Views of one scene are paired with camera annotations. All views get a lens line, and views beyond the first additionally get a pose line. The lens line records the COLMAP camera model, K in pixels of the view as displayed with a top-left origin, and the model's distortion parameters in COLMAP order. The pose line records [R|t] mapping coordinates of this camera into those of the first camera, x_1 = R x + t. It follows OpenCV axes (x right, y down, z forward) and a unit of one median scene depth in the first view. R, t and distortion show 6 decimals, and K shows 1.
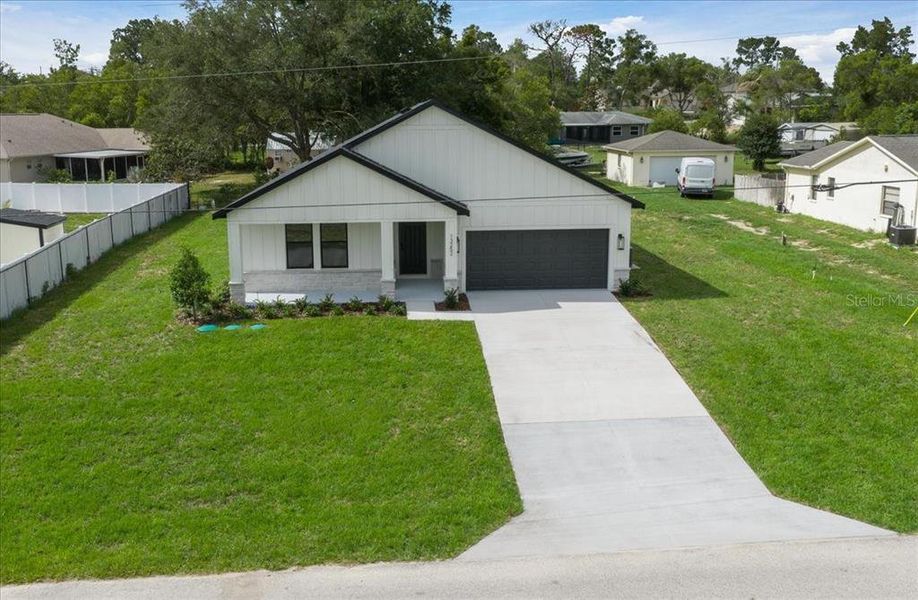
lens RADIAL K [[1083.7, 0, 458.9], [0, 1083.7, 298.5], [0, 0, 1]] dist [0.005351, 0.000000]
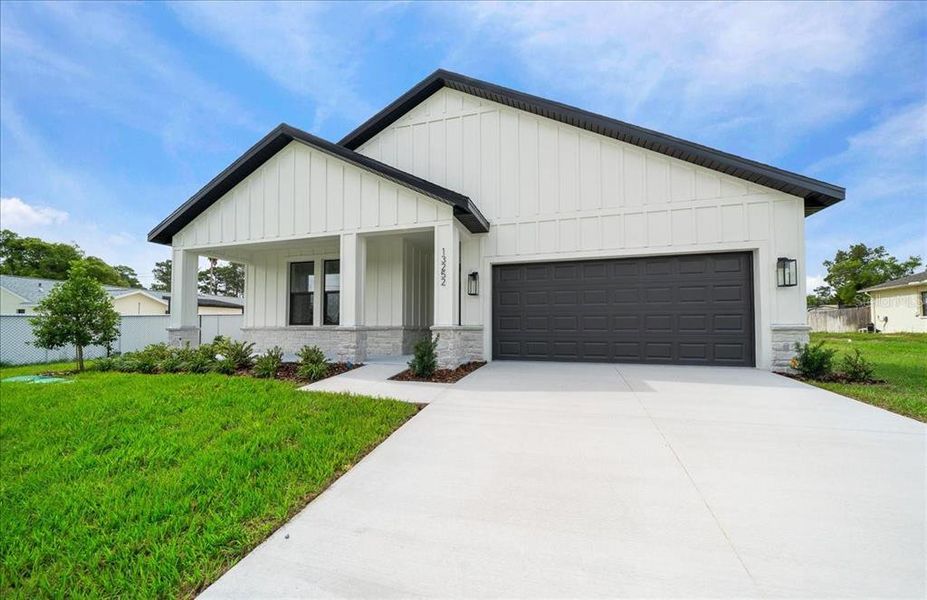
lens RADIAL K [[353.8, 0, 472.6], [0, 353.8, 308.3], [0, 0, 1]] dist [-0.002981, 0.000099]
pose [[0.935860, -0.018647, -0.351877, 0.068862], [-0.071130, 0.968045, -0.240479, 0.015090], [0.345117, 0.250084, 0.904628, 0.795490]]
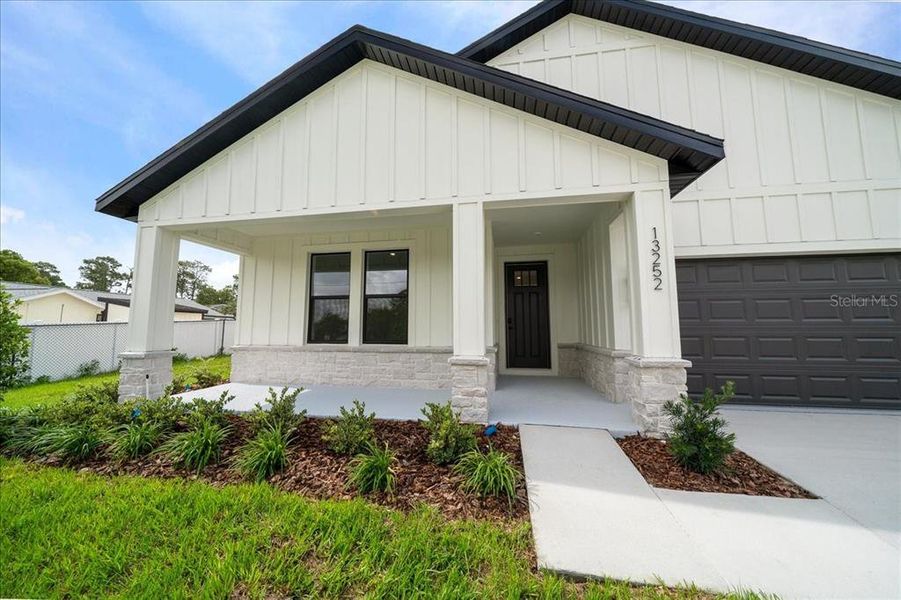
lens RADIAL K [[310.3, 0, 450.8], [0, 310.3, 299.3], [0, 0, 1]] dist [-0.004943, -0.000055]
pose [[0.970242, -0.019921, -0.241318, -0.043685], [-0.055317, 0.952020, -0.300995, -0.004397], [0.235735, 0.305387, 0.922587, 0.850953]]
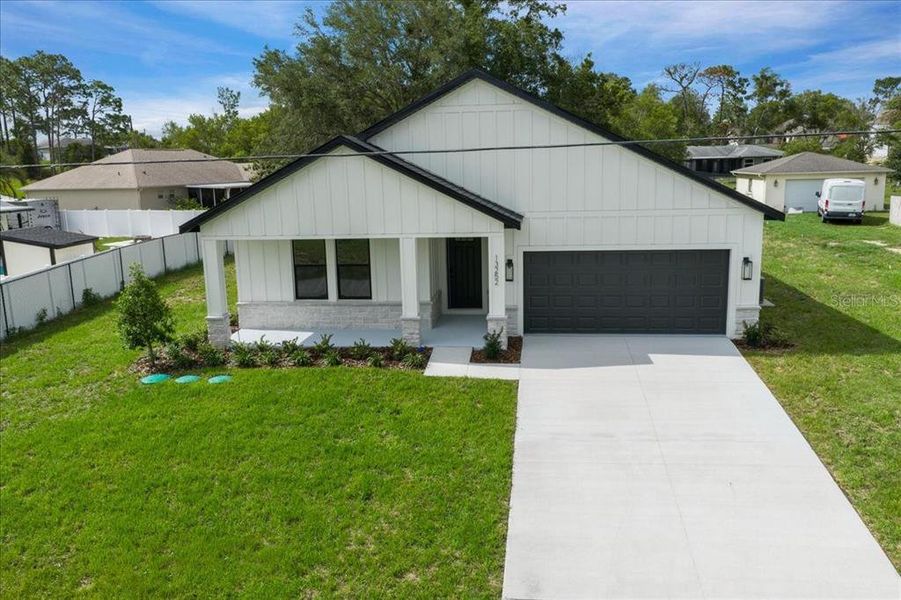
lens RADIAL K [[840.0, 0, 447.0], [0, 840.0, 306.6], [0, 0, 1]] dist [0.004004, 0.000000]
pose [[0.979829, 0.017741, -0.199050, 0.067620], [-0.020634, 0.999709, -0.012470, -0.016752], [0.198771, 0.016326, 0.979910, 0.426405]]
